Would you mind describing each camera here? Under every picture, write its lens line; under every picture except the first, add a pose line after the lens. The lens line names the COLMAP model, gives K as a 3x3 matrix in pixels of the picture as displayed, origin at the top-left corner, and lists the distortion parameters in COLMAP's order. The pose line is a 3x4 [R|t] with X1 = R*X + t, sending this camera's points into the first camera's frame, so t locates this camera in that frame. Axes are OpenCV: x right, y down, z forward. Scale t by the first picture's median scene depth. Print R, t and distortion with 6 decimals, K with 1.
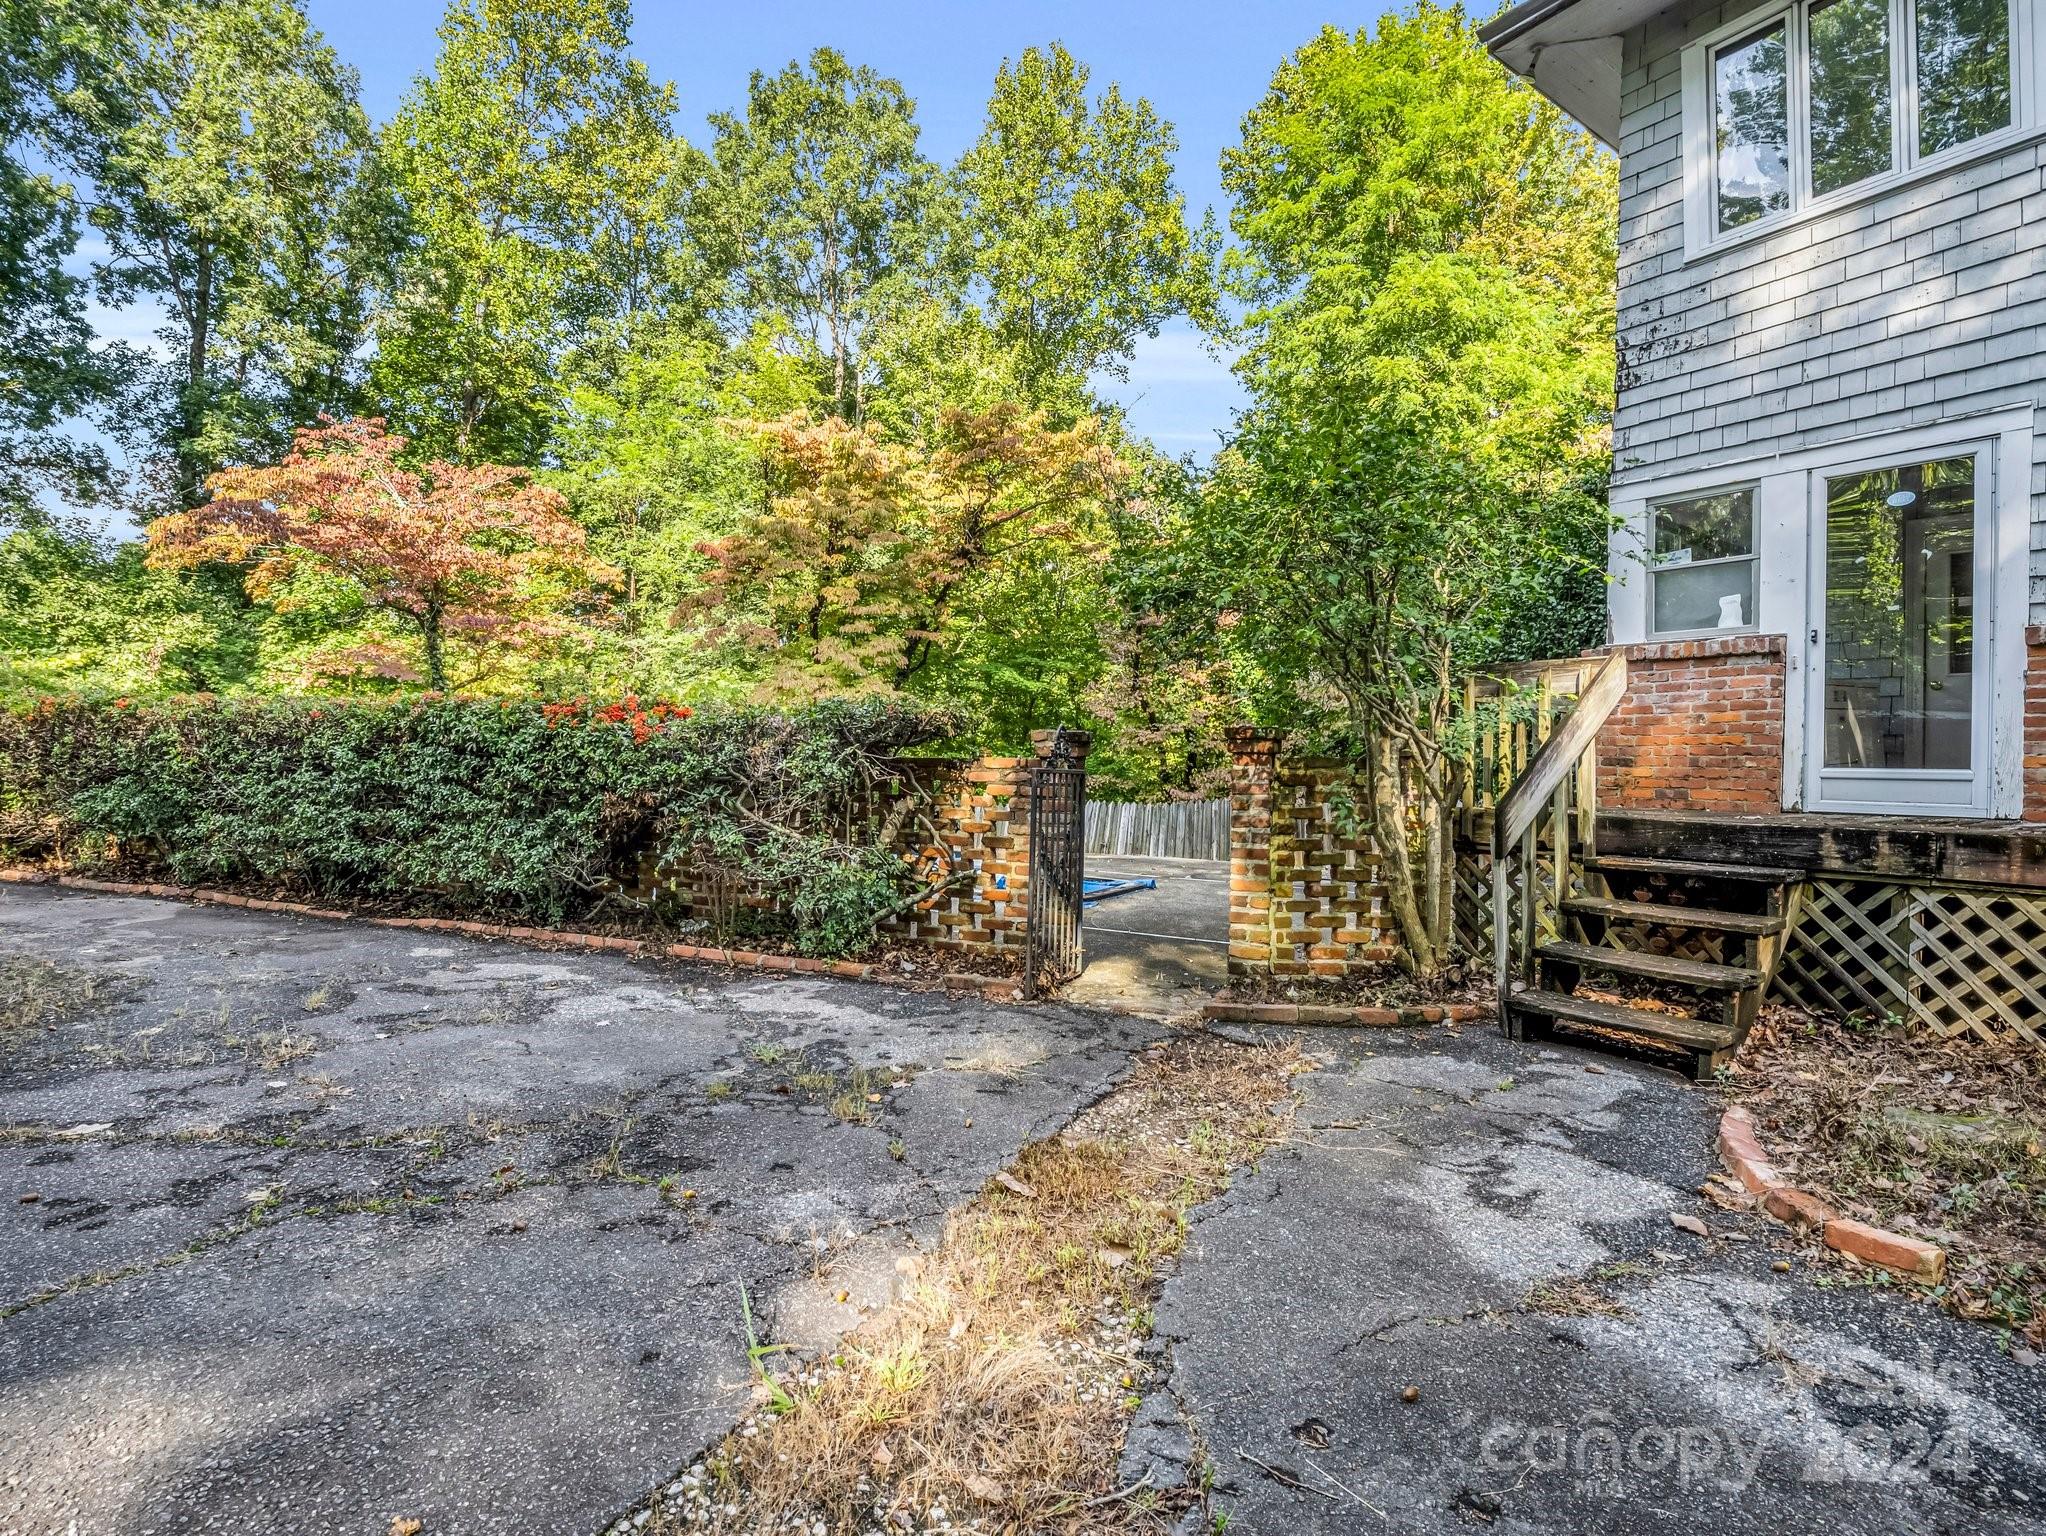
lens RADIAL K [[957.9, 0, 1023.3], [0, 957.9, 764.8], [0, 0, 1]] dist [-0.000081, -0.000001]
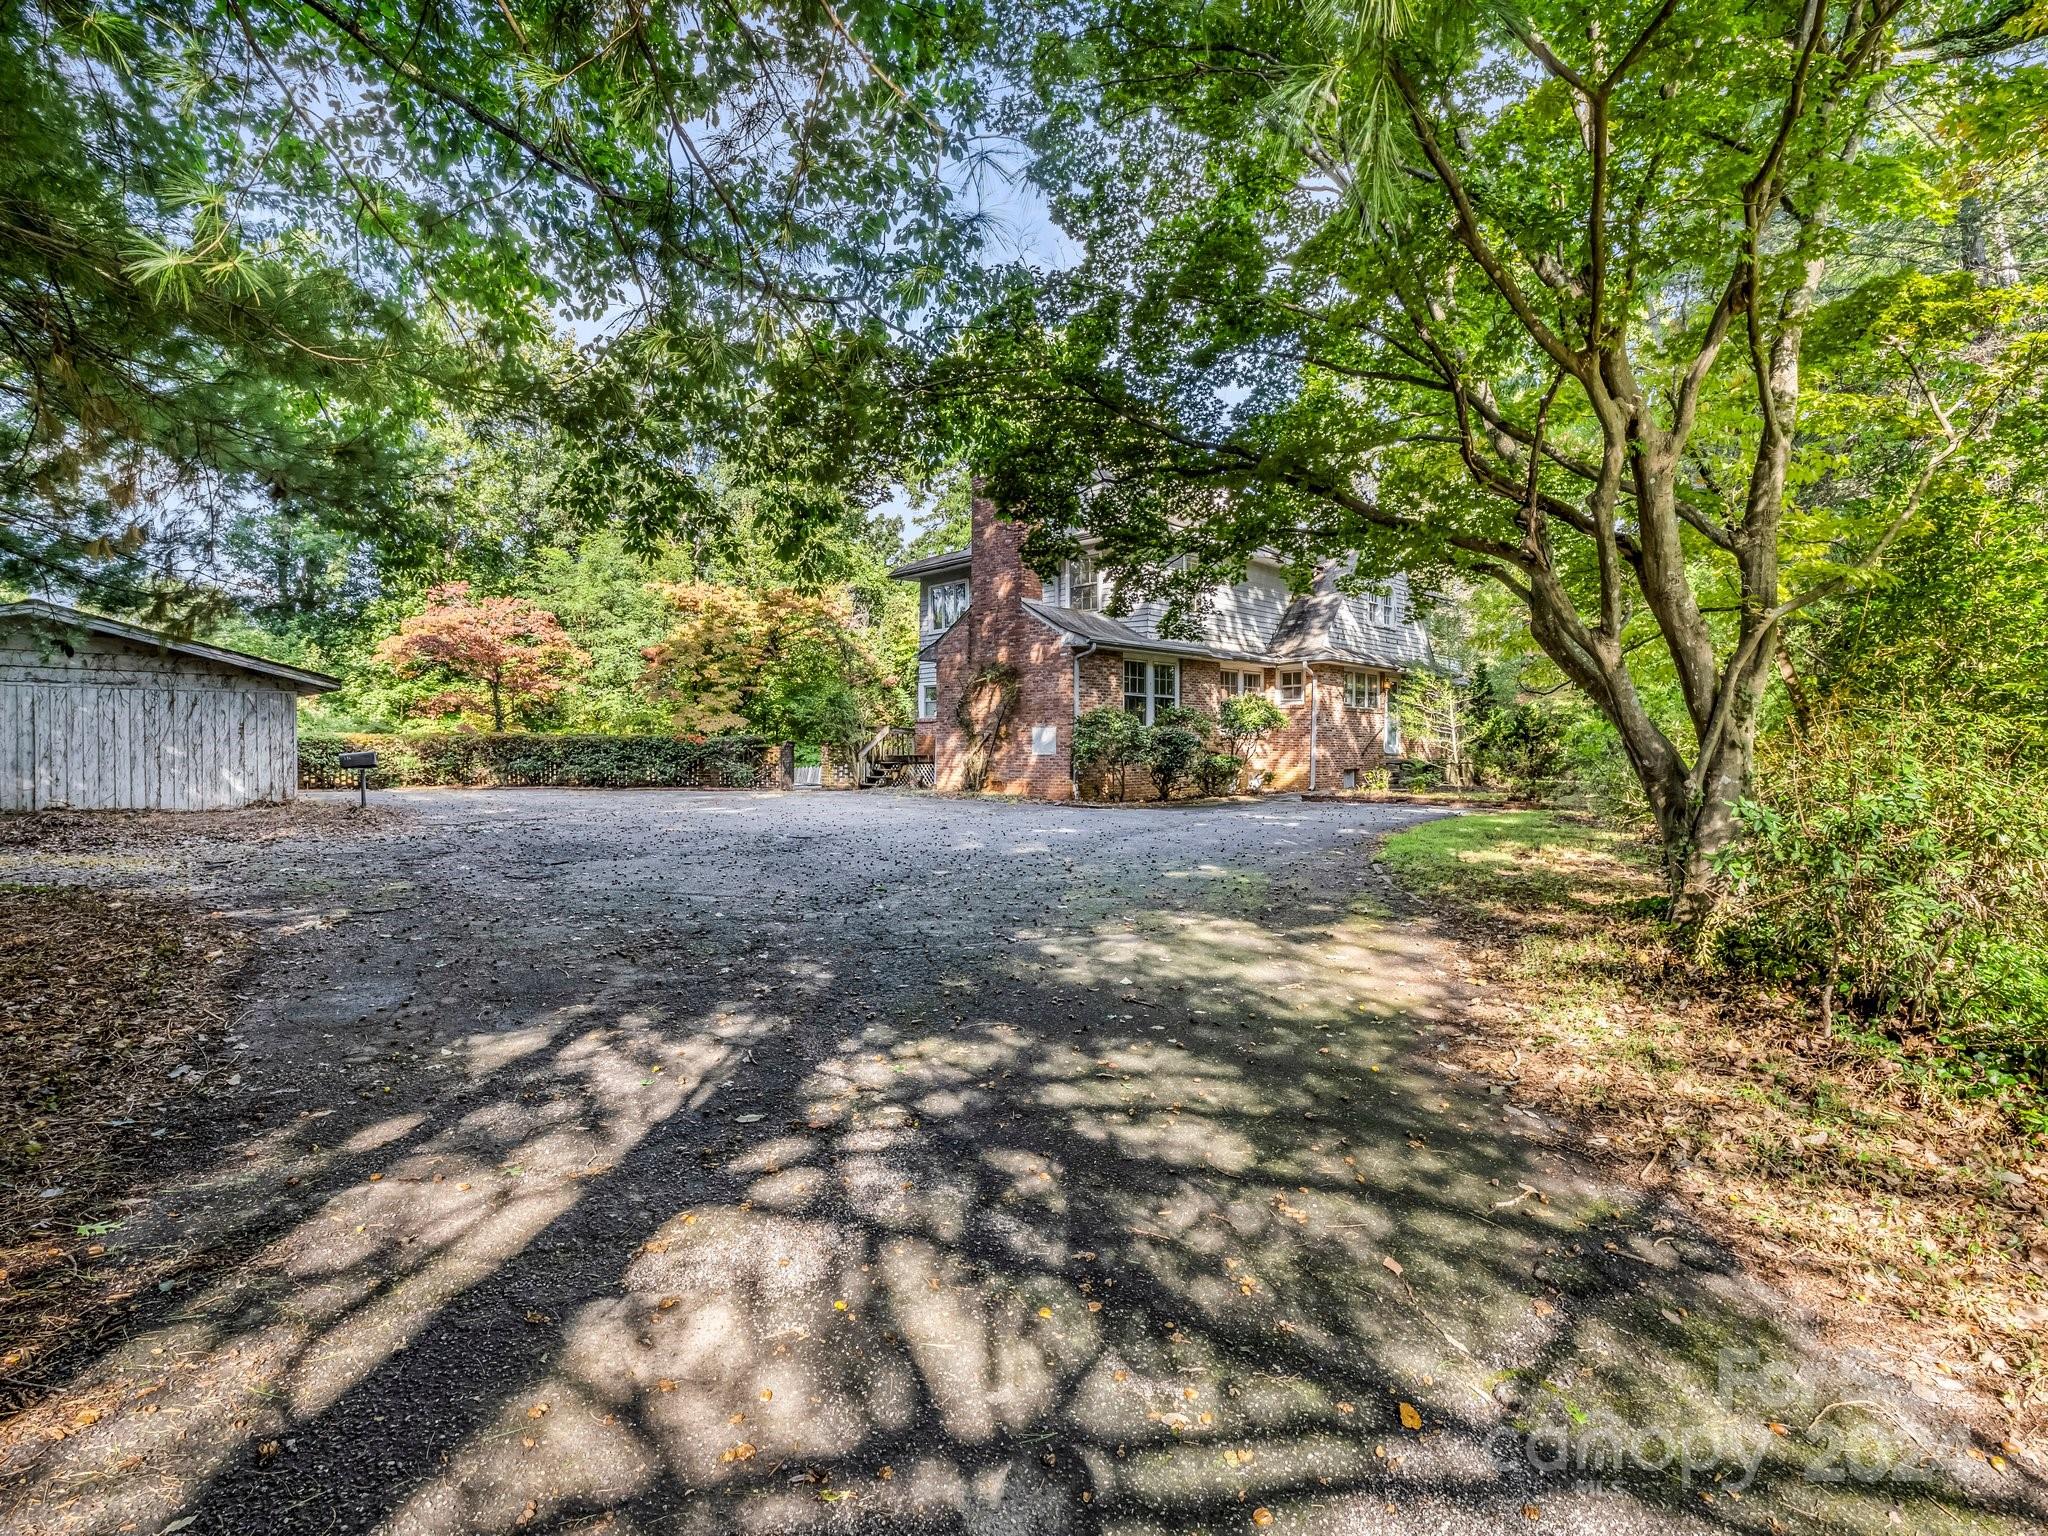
lens RADIAL K [[958.8, 0, 1023.1], [0, 958.8, 762.8], [0, 0, 1]] dist [-0.000081, -0.000001]
pose [[0.981886, -0.022159, 0.188173, 0.094049], [0.019608, 0.999689, 0.015404, 0.007547], [-0.188456, -0.011436, 0.982015, -1.305890]]
